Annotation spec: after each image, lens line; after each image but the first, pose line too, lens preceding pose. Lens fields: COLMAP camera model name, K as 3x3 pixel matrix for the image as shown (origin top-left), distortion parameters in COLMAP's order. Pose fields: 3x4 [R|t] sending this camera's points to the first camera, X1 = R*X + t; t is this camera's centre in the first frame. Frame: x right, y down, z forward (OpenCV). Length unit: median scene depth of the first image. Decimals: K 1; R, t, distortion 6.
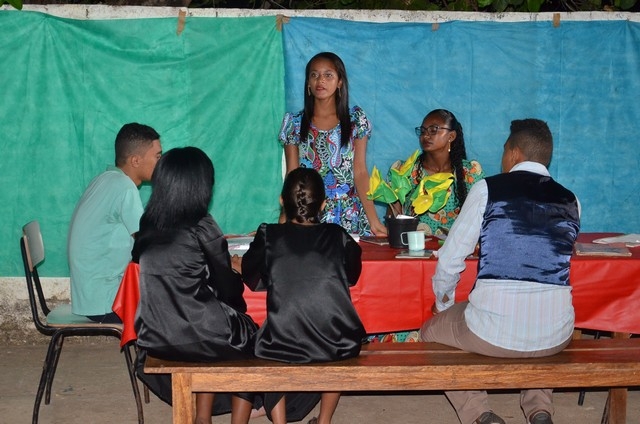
lens RADIAL K [[1223.1, 0, 319.2], [0, 1223.1, 208.7], [0, 0, 1]] dist [0.015412, 0.000000]
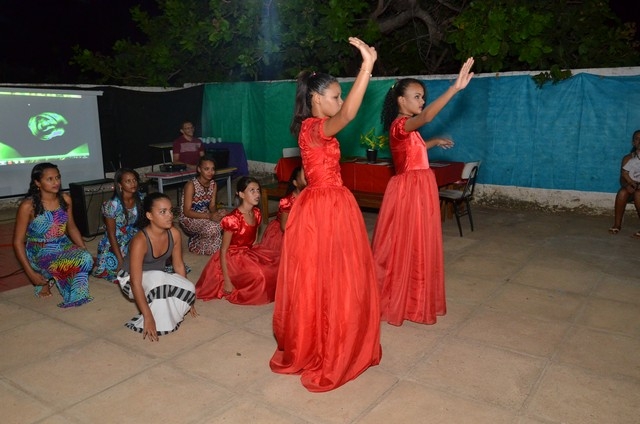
lens RADIAL K [[530.5, 0, 317.2], [0, 530.5, 212.3], [0, 0, 1]] dist [0.008492, -0.001648]
pose [[0.766955, 0.118449, -0.630674, 0.620492], [-0.059388, 0.991700, 0.114034, 0.013250], [0.638947, -0.050004, 0.767624, -0.037188]]
